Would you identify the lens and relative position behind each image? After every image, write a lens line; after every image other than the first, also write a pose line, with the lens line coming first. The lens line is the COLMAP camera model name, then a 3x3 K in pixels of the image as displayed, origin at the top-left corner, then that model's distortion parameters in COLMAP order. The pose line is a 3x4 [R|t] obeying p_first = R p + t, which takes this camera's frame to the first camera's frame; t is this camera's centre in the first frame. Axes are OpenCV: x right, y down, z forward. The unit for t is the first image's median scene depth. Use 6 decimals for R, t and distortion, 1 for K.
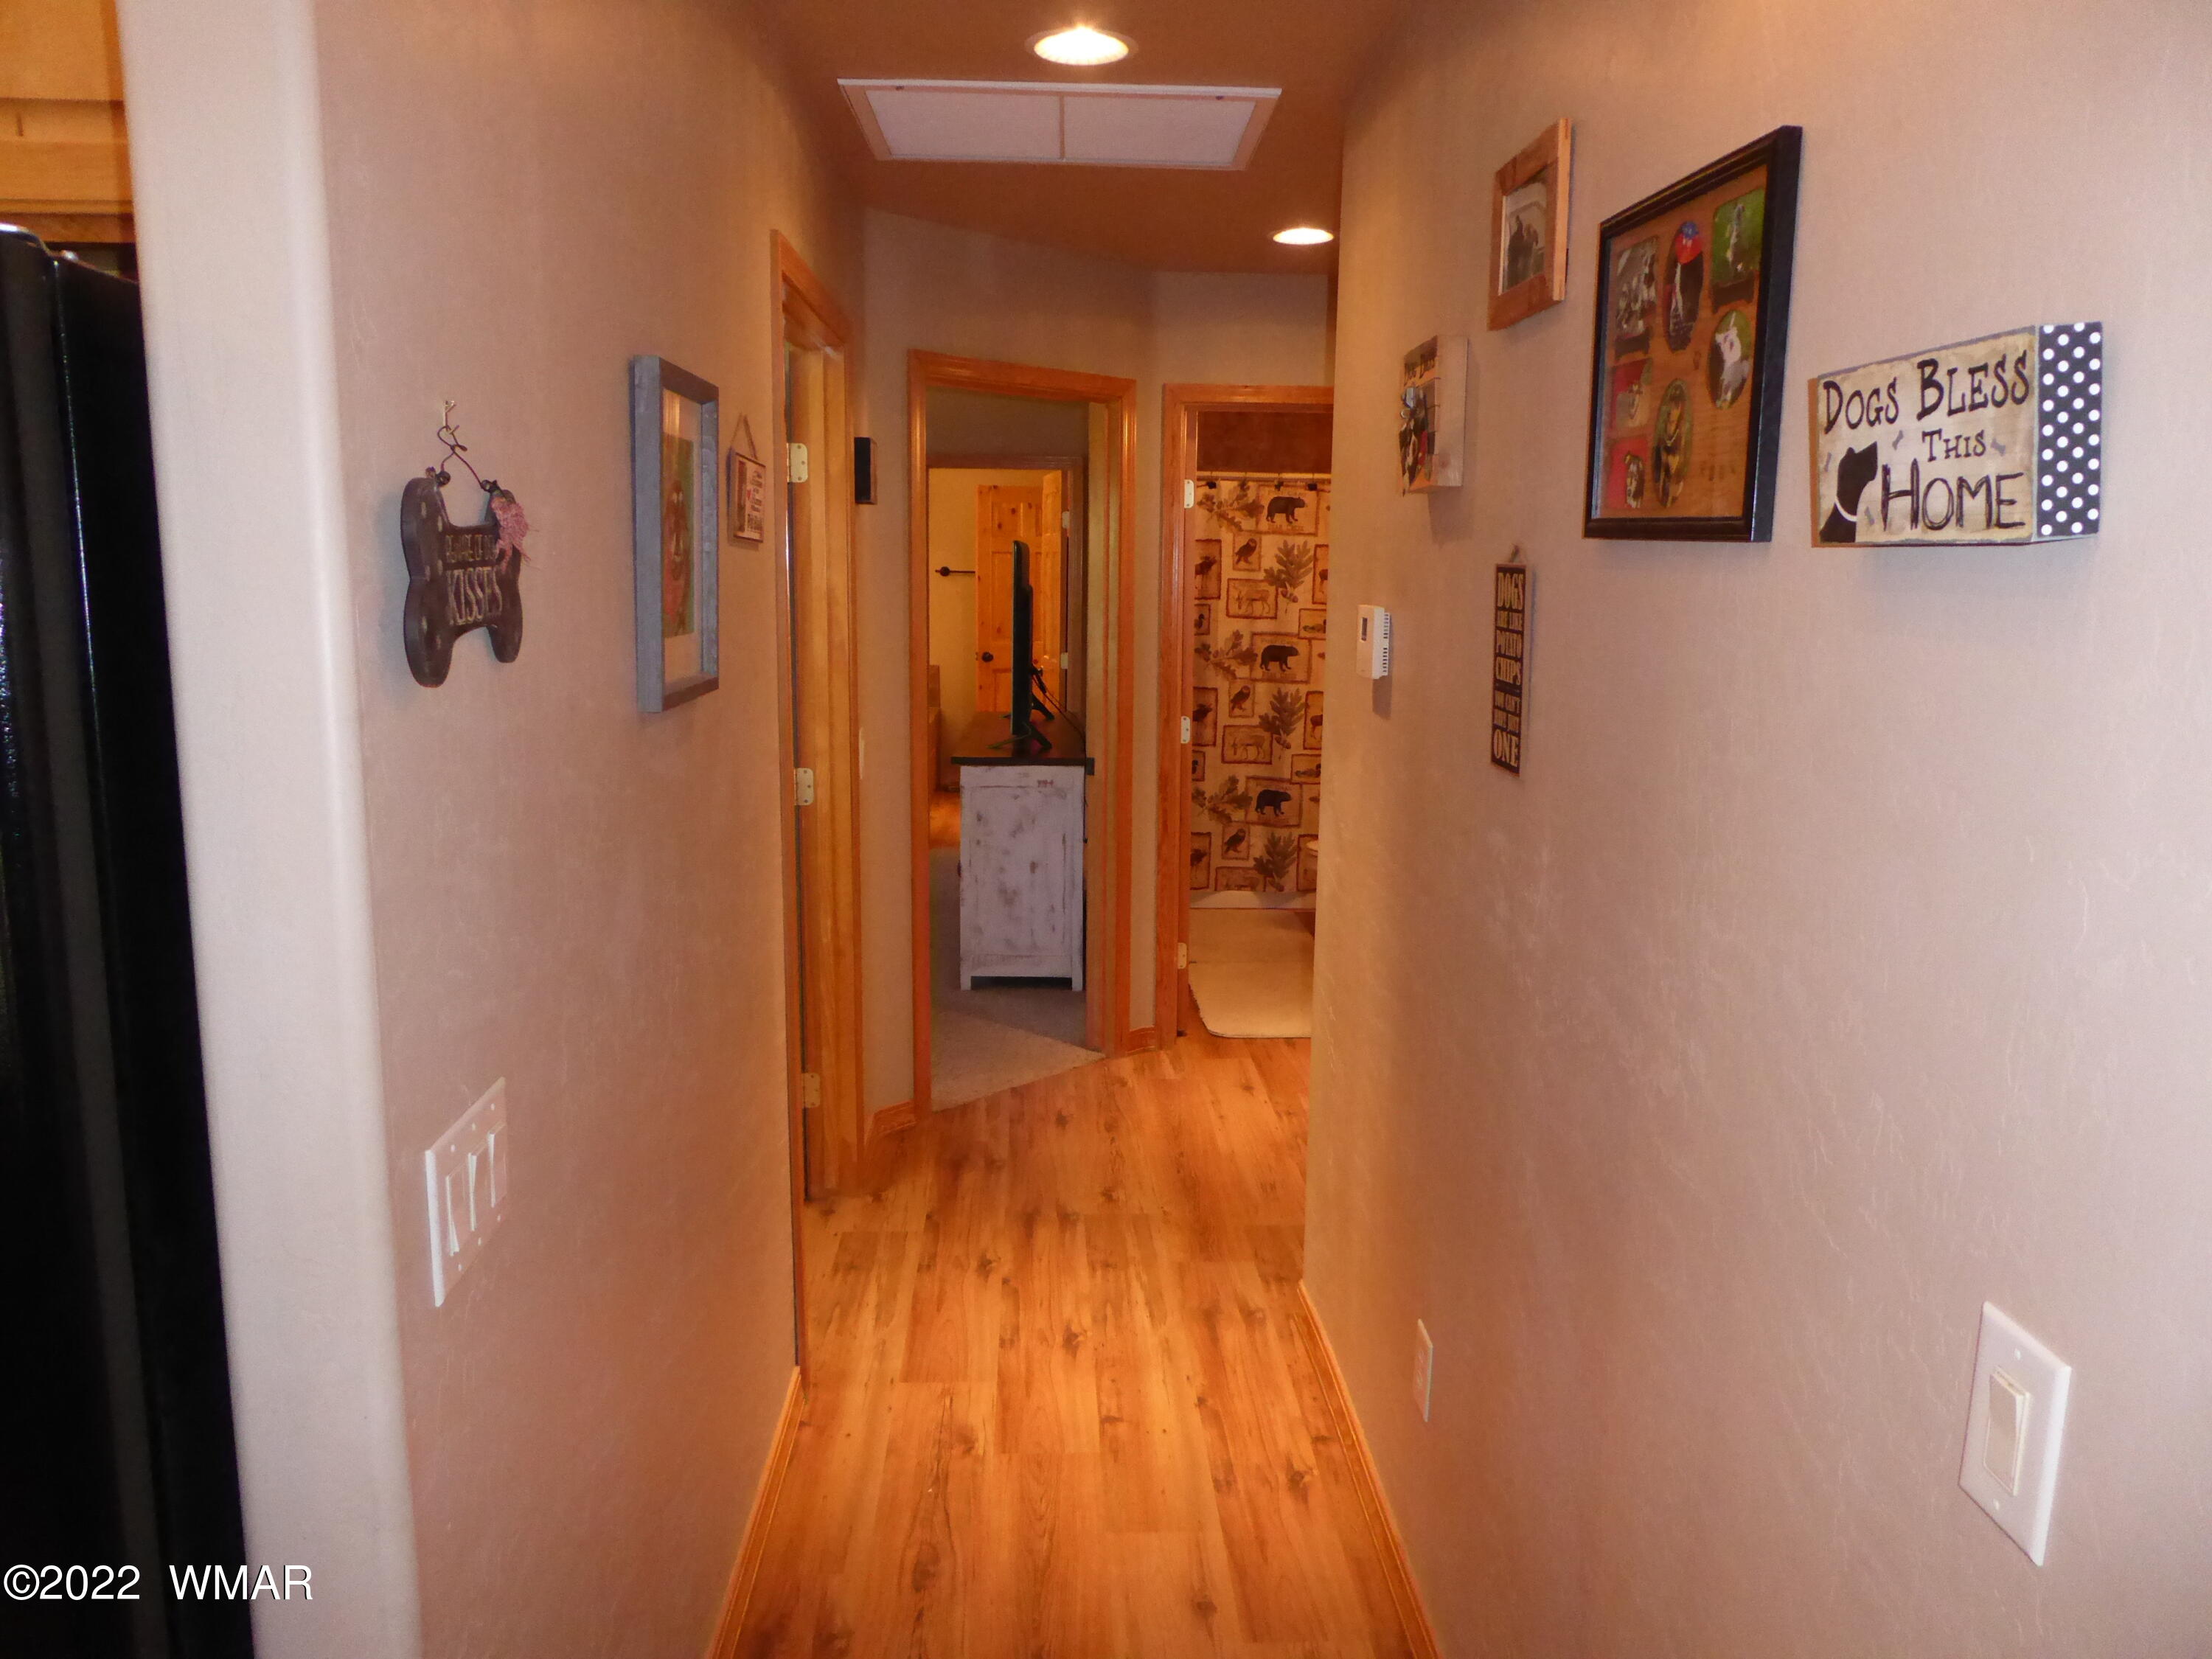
lens RADIAL K [[1593.9, 0, 1106.0], [0, 1593.9, 829.5], [0, 0, 1]] dist [-0.001032, -0.026826]
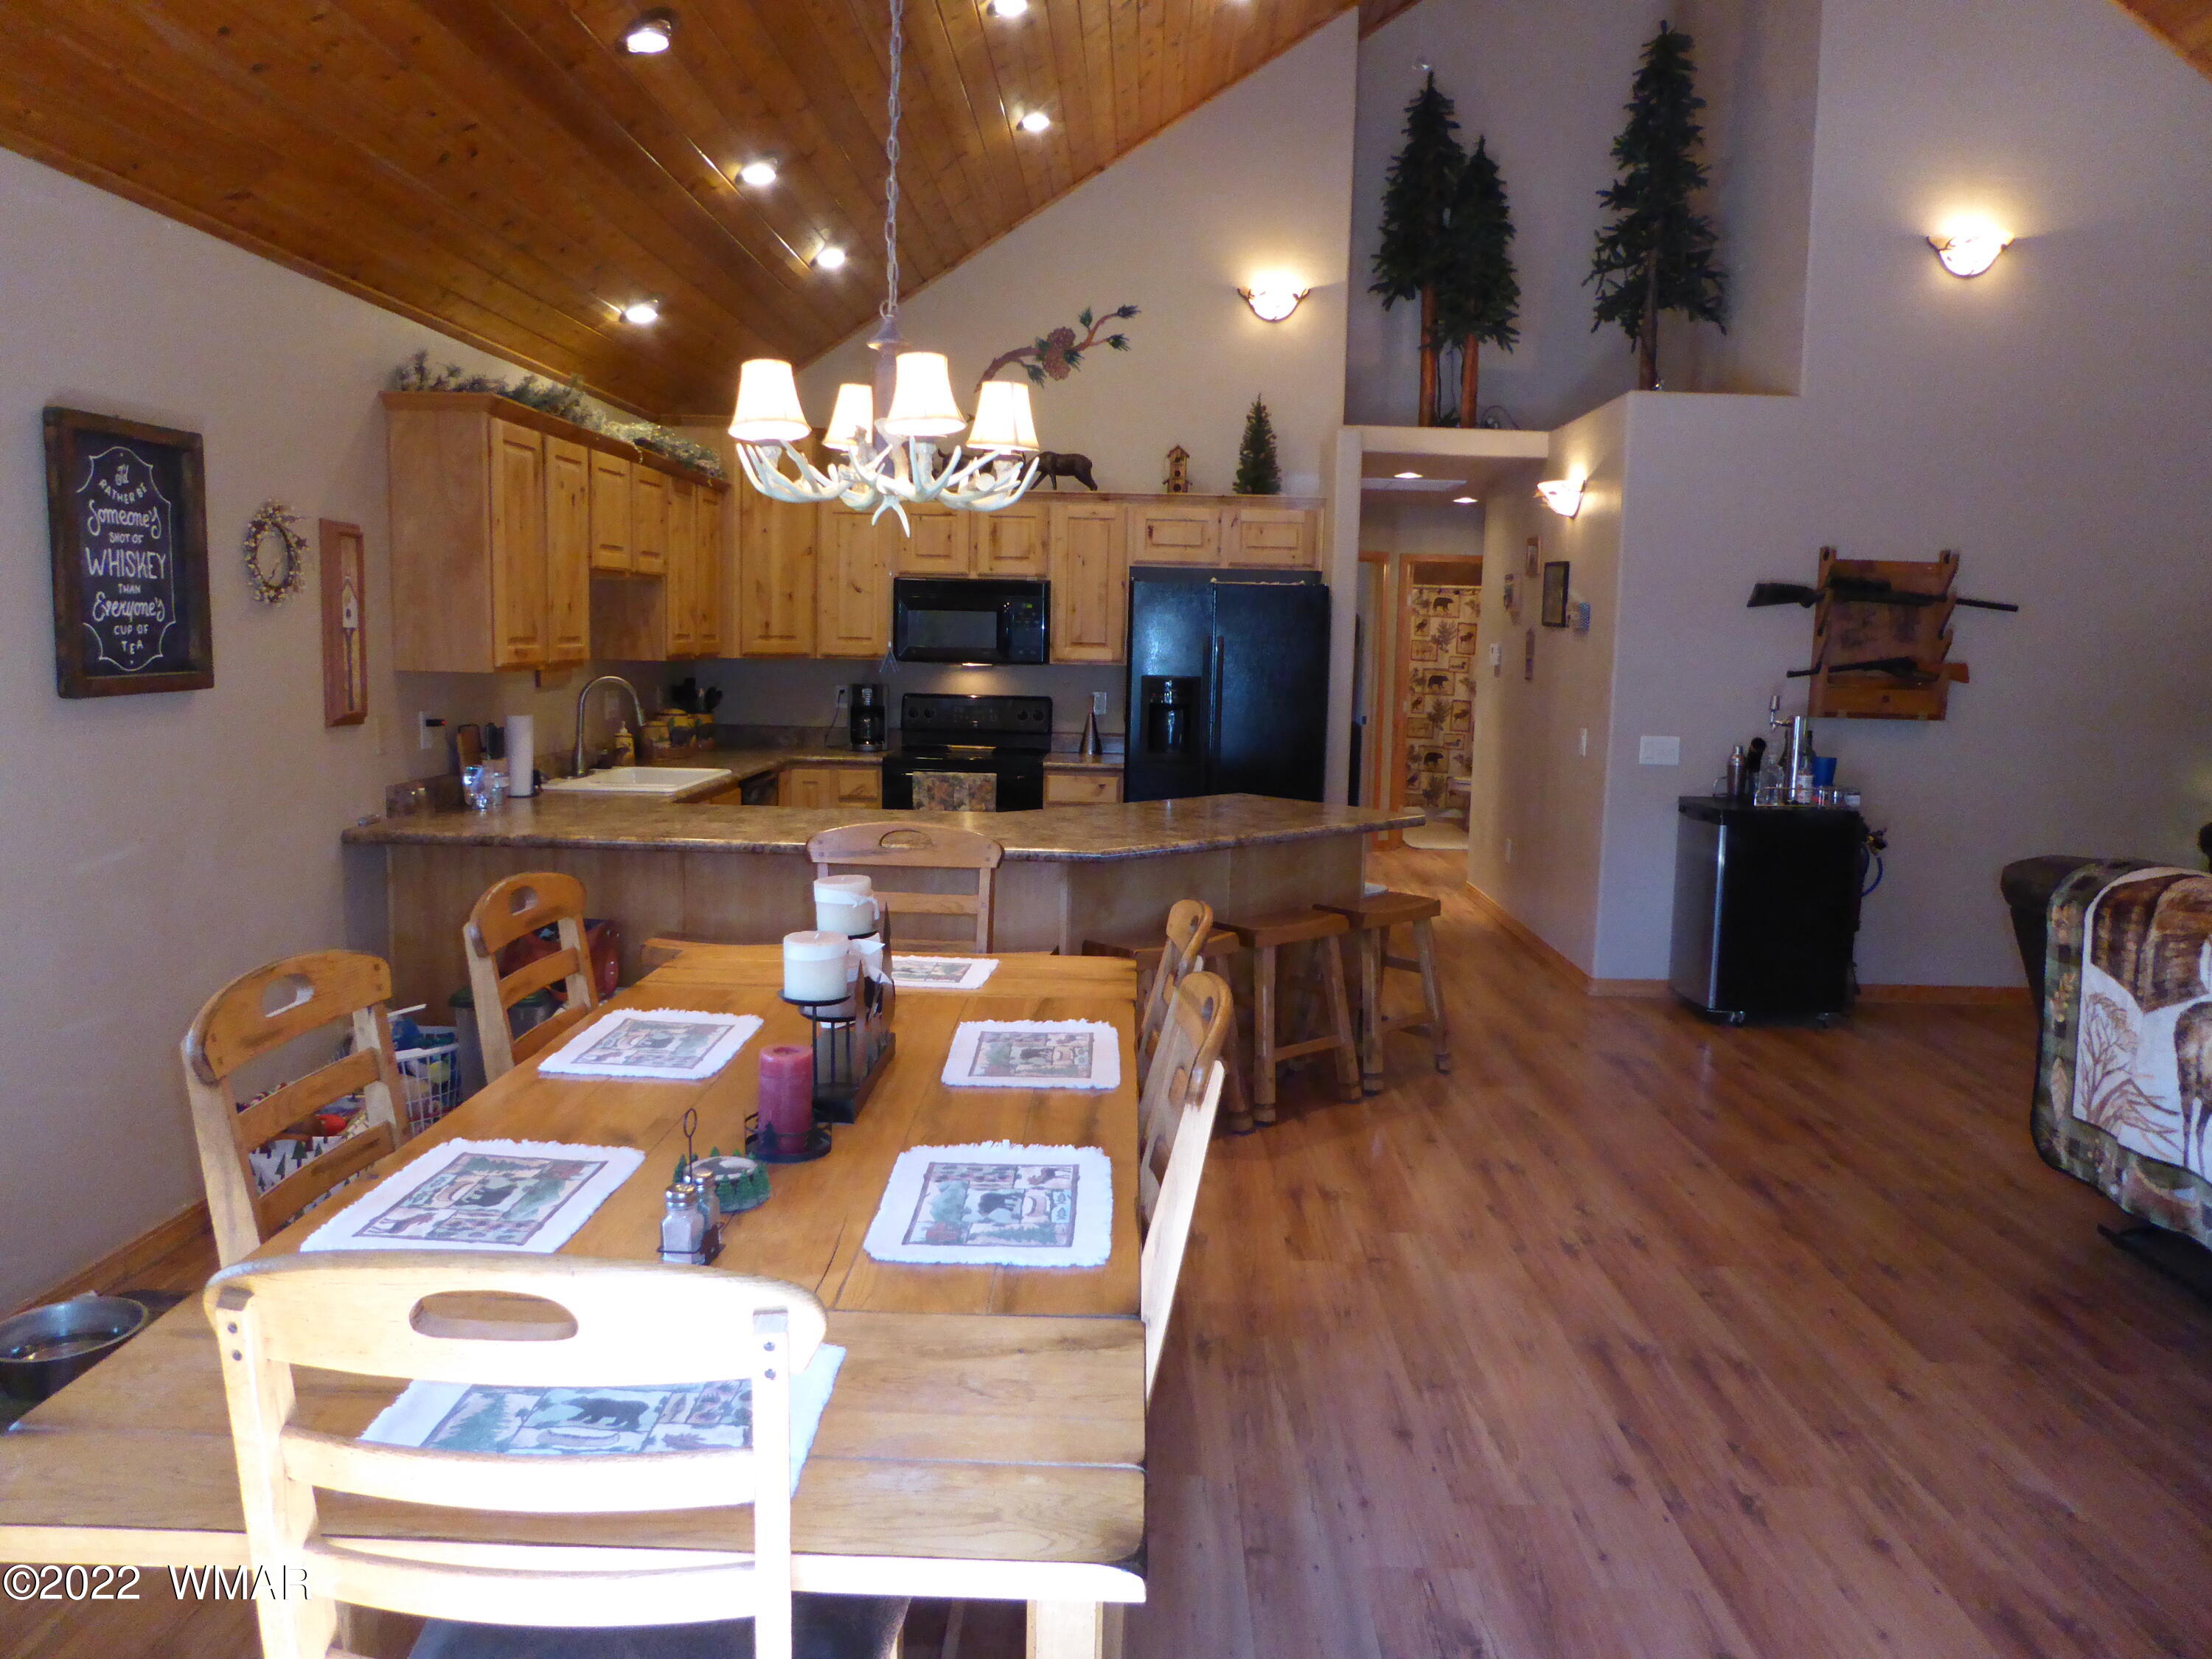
lens RADIAL K [[1593.9, 0, 1106.0], [0, 1593.9, 829.5], [0, 0, 1]] dist [-0.001032, -0.026826]
pose [[0.997974, 0.018037, -0.061018, -0.168043], [-0.020622, 0.998904, -0.042010, 0.156494], [0.060193, 0.043183, 0.997252, -0.912059]]
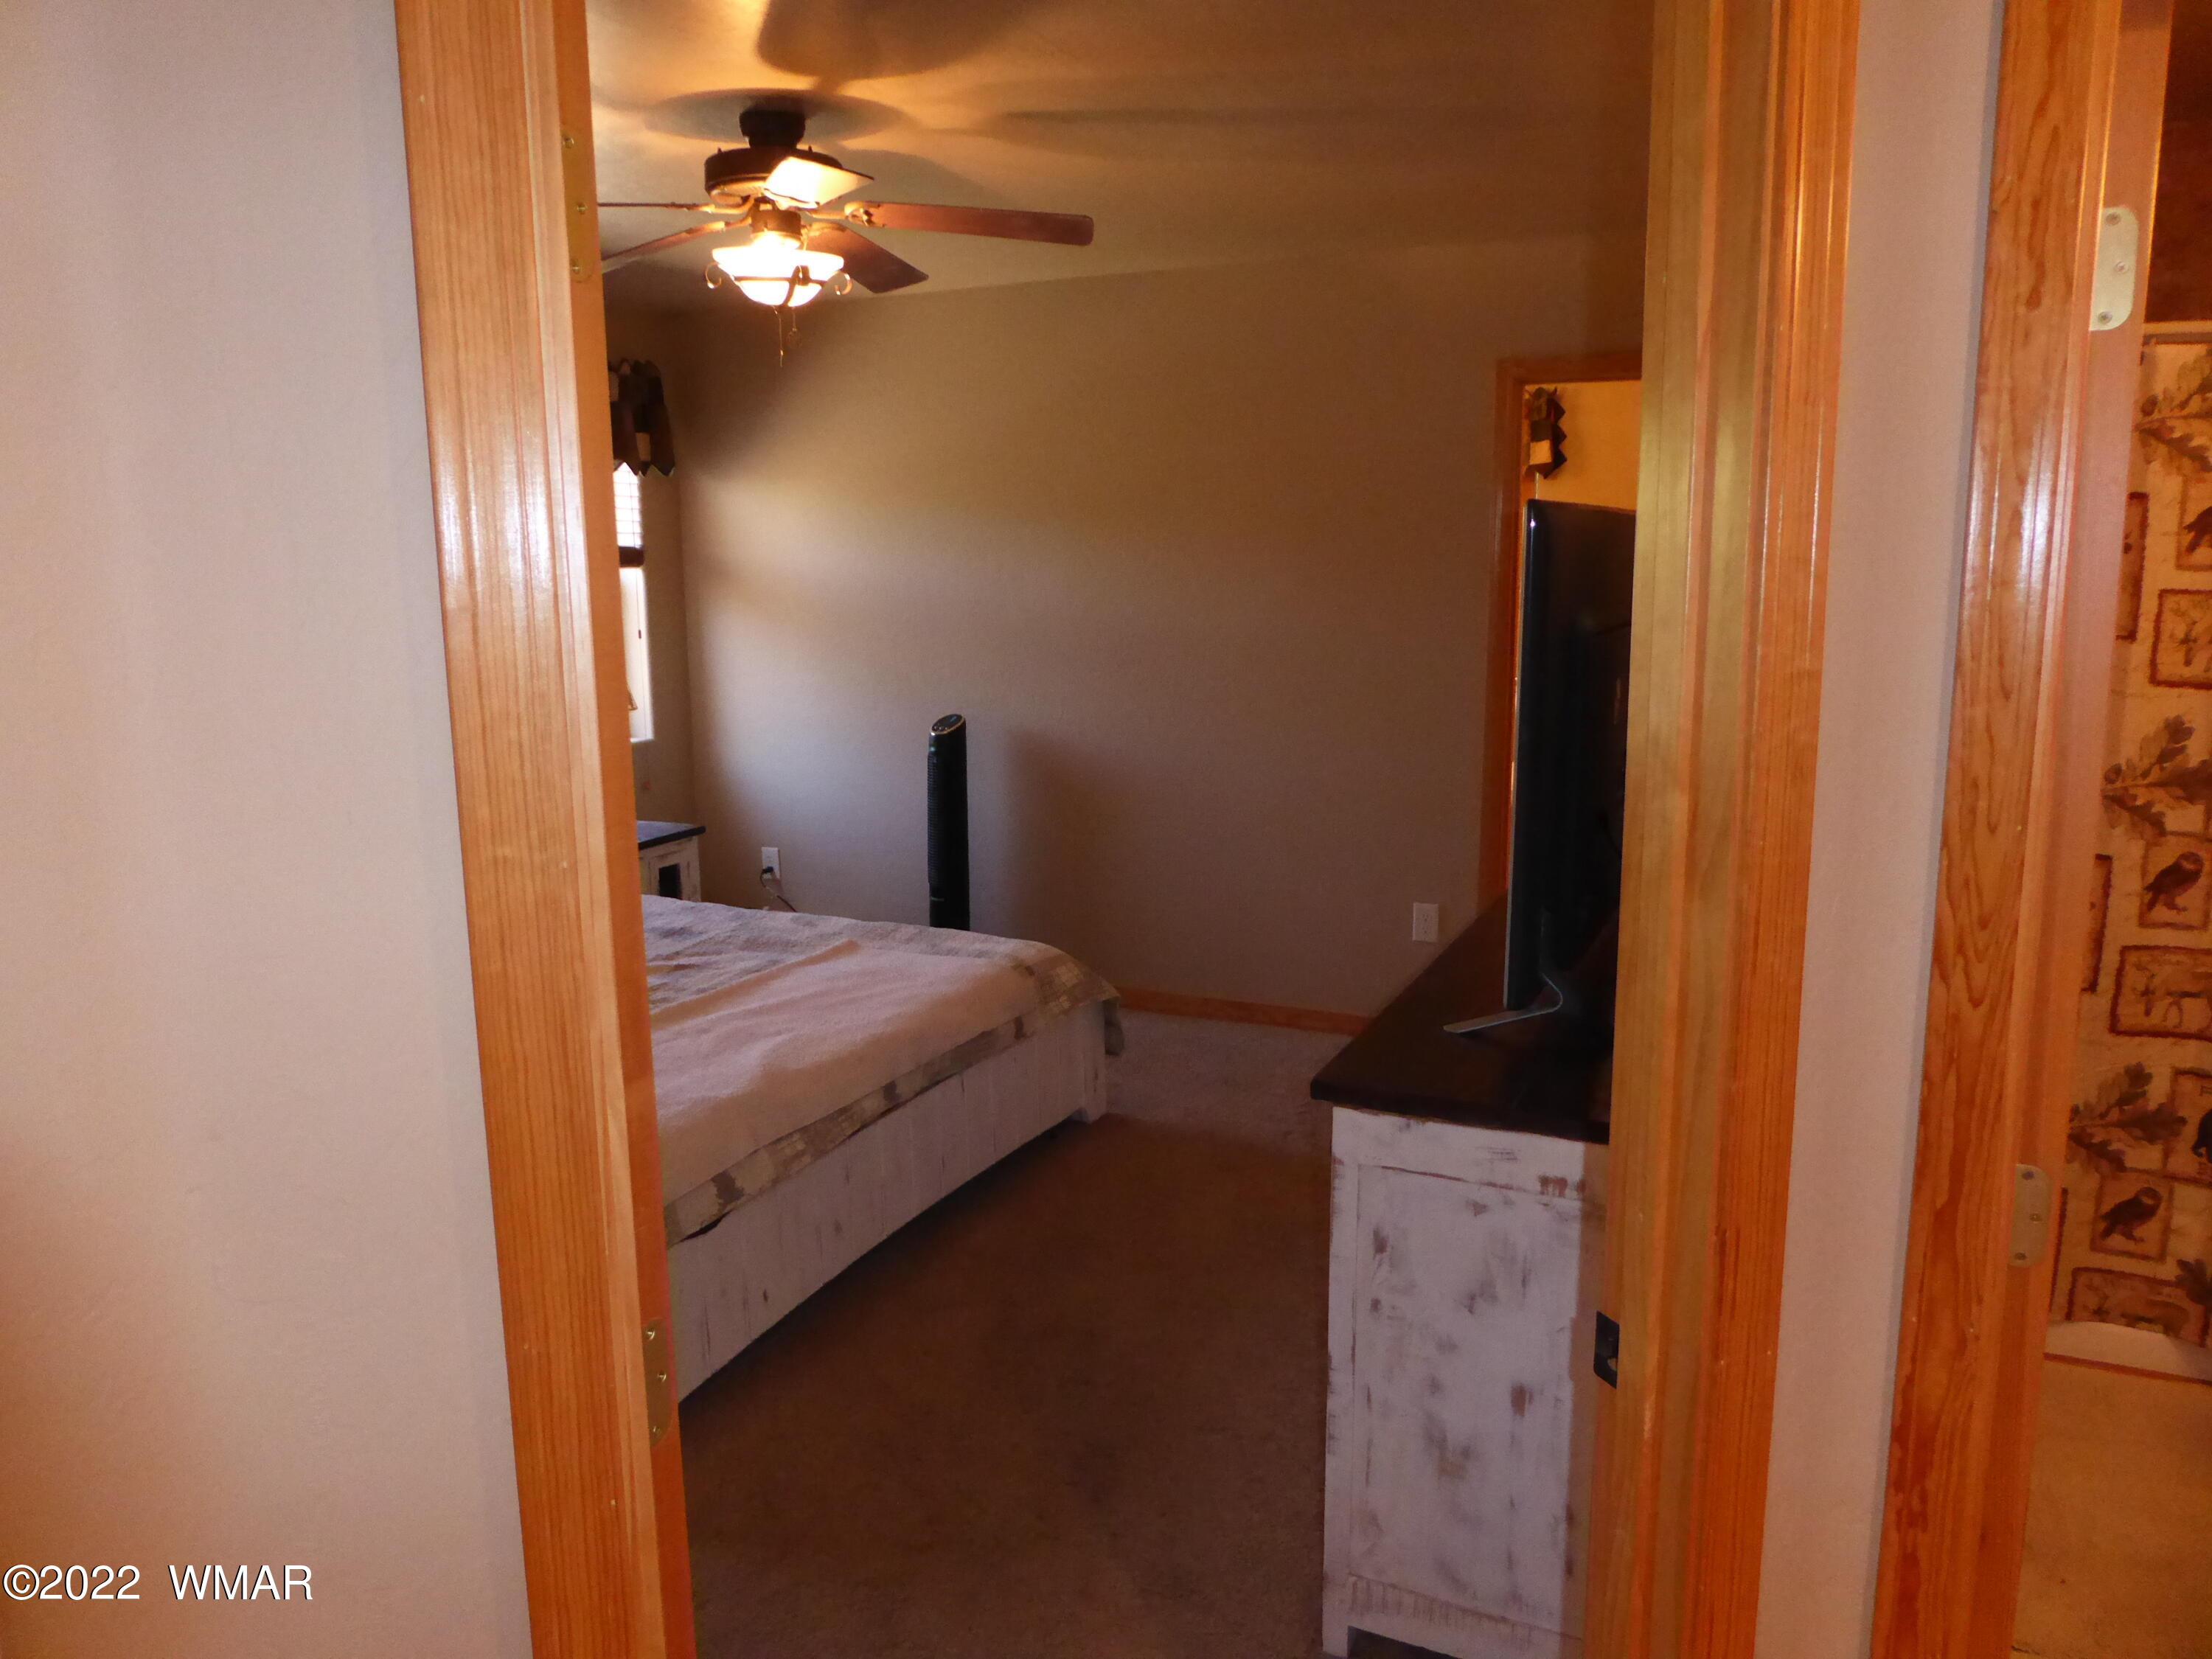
lens RADIAL K [[1593.9, 0, 1106.0], [0, 1593.9, 829.5], [0, 0, 1]] dist [-0.001032, -0.026826]
pose [[0.893435, 0.060475, -0.445102, 0.020234], [-0.056209, 0.998159, 0.022792, -0.091501], [0.445661, 0.004655, 0.895190, 0.524567]]
